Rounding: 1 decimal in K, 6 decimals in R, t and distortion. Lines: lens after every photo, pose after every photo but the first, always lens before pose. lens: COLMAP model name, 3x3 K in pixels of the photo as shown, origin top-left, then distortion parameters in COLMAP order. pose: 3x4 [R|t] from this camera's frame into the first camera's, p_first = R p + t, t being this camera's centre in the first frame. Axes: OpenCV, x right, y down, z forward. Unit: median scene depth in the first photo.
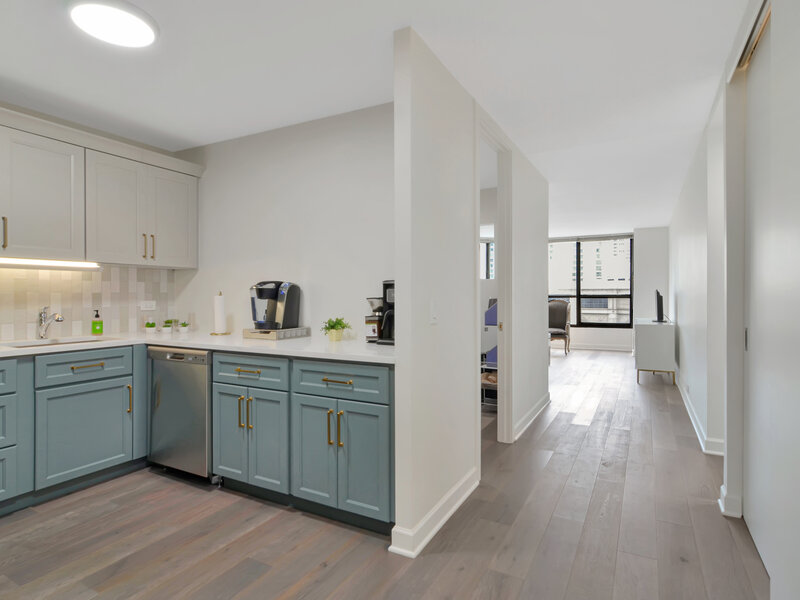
lens RADIAL K [[445.3, 0, 403.6], [0, 445.3, 292.9], [0, 0, 1]] dist [-0.000365, -0.000474]
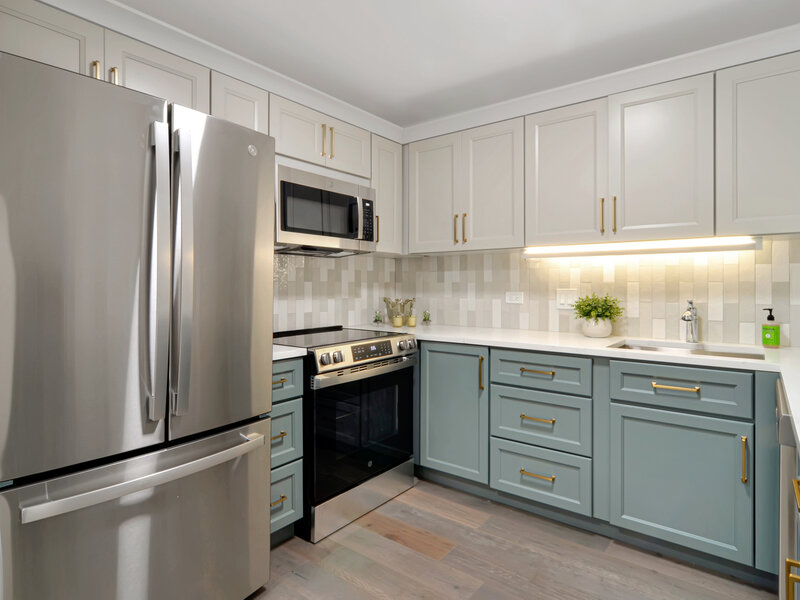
lens RADIAL K [[456.7, 0, 412.6], [0, 456.7, 291.1], [0, 0, 1]] dist [-0.000281, -0.000065]
pose [[-0.144288, 0.011287, -0.989471, 0.044563], [0.004860, 0.999931, 0.010697, 0.003845], [0.989524, -0.003265, -0.144333, 0.626098]]
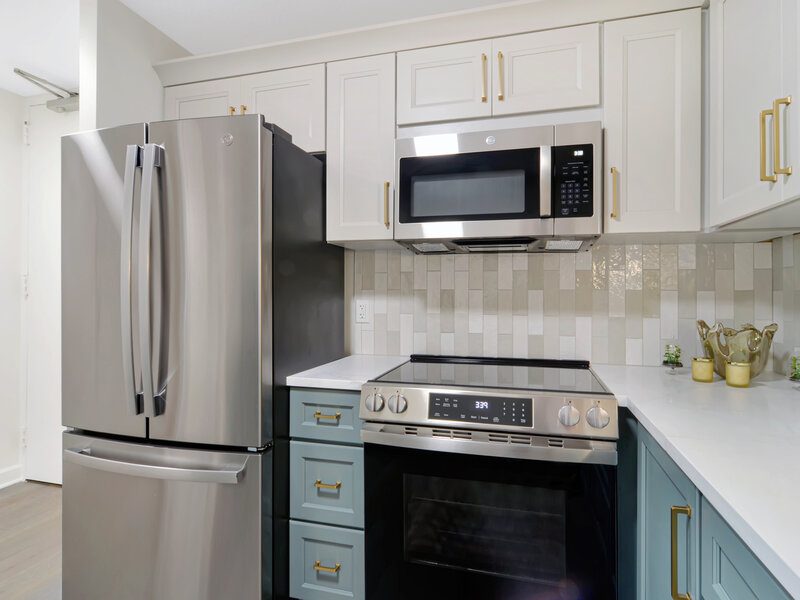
lens RADIAL K [[445.3, 0, 403.6], [0, 445.3, 292.9], [0, 0, 1]] dist [-0.000365, -0.000474]
pose [[-0.974372, -0.006353, -0.224855, -0.552620], [-0.004176, 0.999940, -0.010153, 0.004772], [0.224906, -0.008954, -0.974339, 0.856062]]
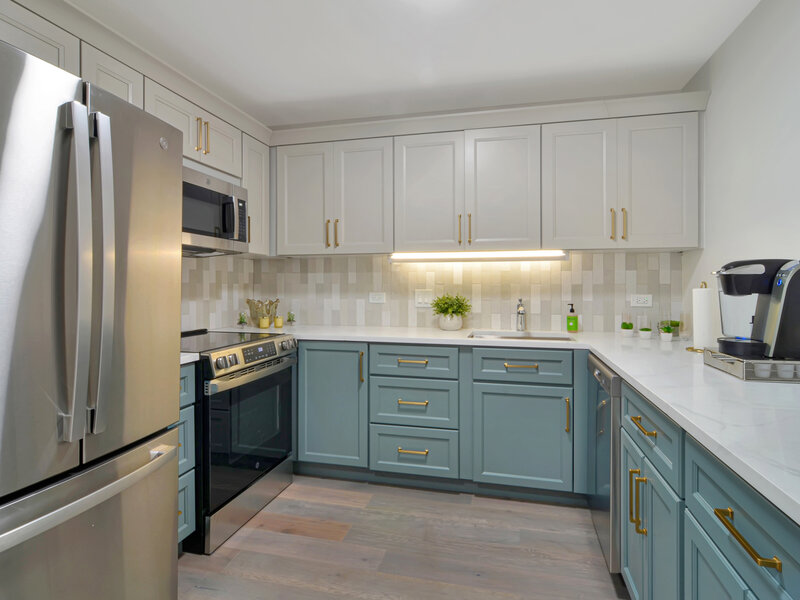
lens RADIAL K [[445.3, 0, 403.6], [0, 445.3, 292.9], [0, 0, 1]] dist [-0.000365, -0.000474]
pose [[0.256358, 0.014534, -0.966473, 0.082525], [0.004890, 0.999855, 0.016333, 0.000936], [0.966570, -0.008913, 0.256249, 0.487018]]
